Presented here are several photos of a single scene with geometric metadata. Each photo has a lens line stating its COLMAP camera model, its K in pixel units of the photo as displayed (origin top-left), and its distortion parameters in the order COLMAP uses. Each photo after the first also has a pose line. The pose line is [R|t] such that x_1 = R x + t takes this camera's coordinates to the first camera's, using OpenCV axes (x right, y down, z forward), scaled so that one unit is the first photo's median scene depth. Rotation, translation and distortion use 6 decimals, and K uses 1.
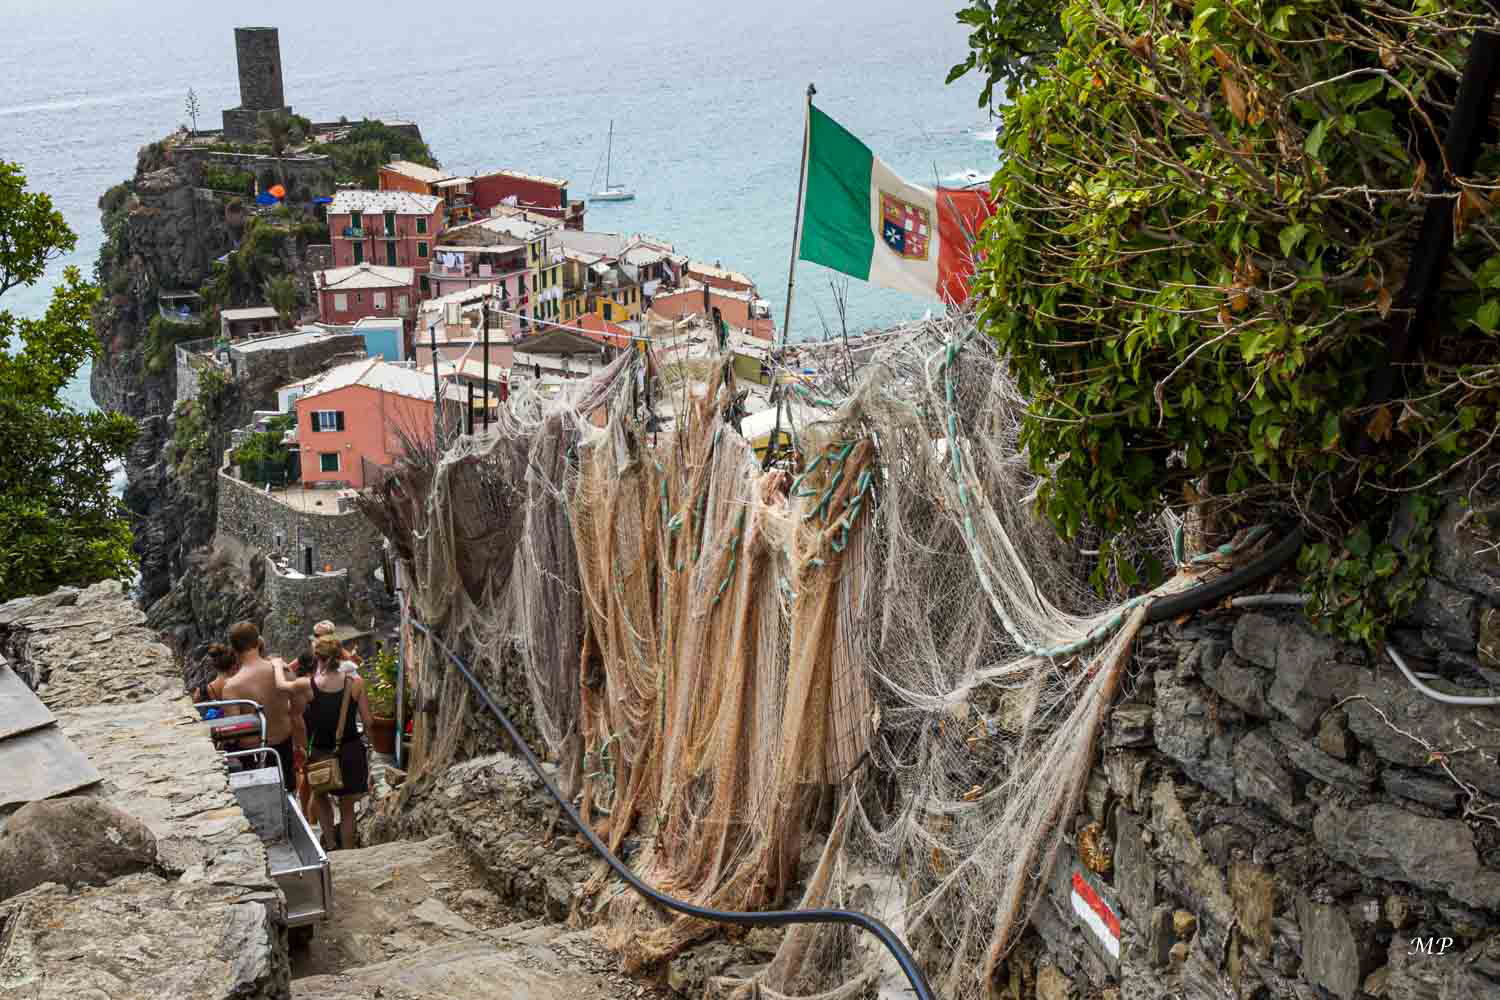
lens RADIAL K [[1888.2, 0, 749.7], [0, 1888.2, 505.8], [0, 0, 1]] dist [0.112583, 0.000000]
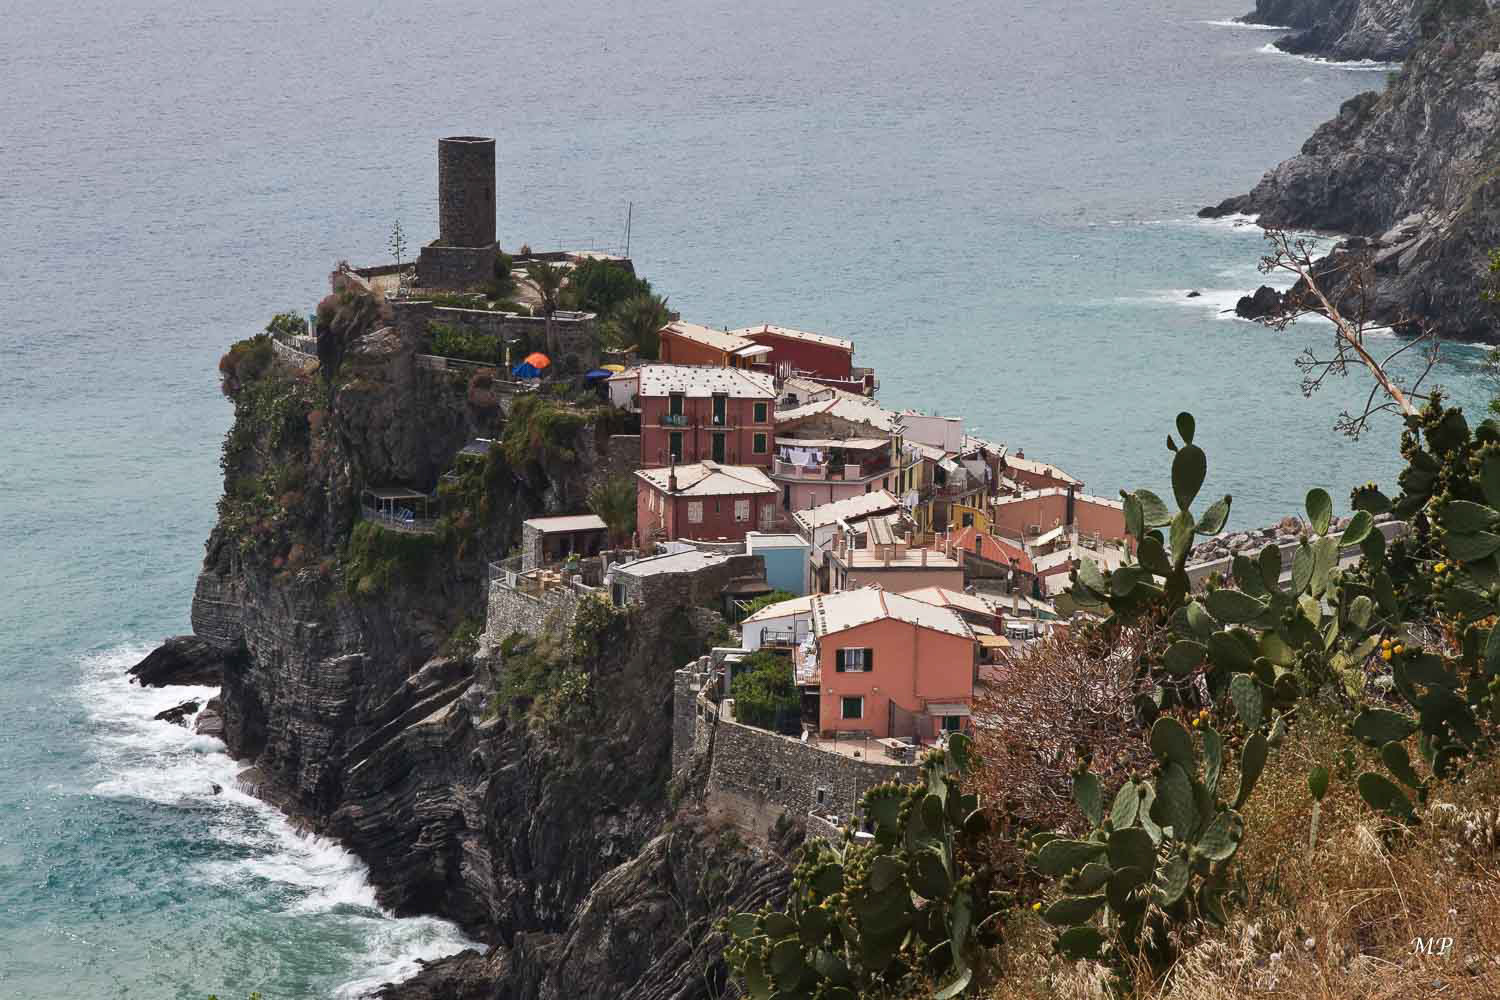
lens RADIAL K [[3882.9, 0, 749.6], [0, 3882.9, 498.6], [0, 0, 1]] dist [0.066813, 0.000000]
pose [[0.994724, 0.015914, 0.101346, -0.337056], [-0.006278, 0.995486, -0.094702, 0.037429], [-0.102395, 0.093566, 0.990334, -0.564587]]
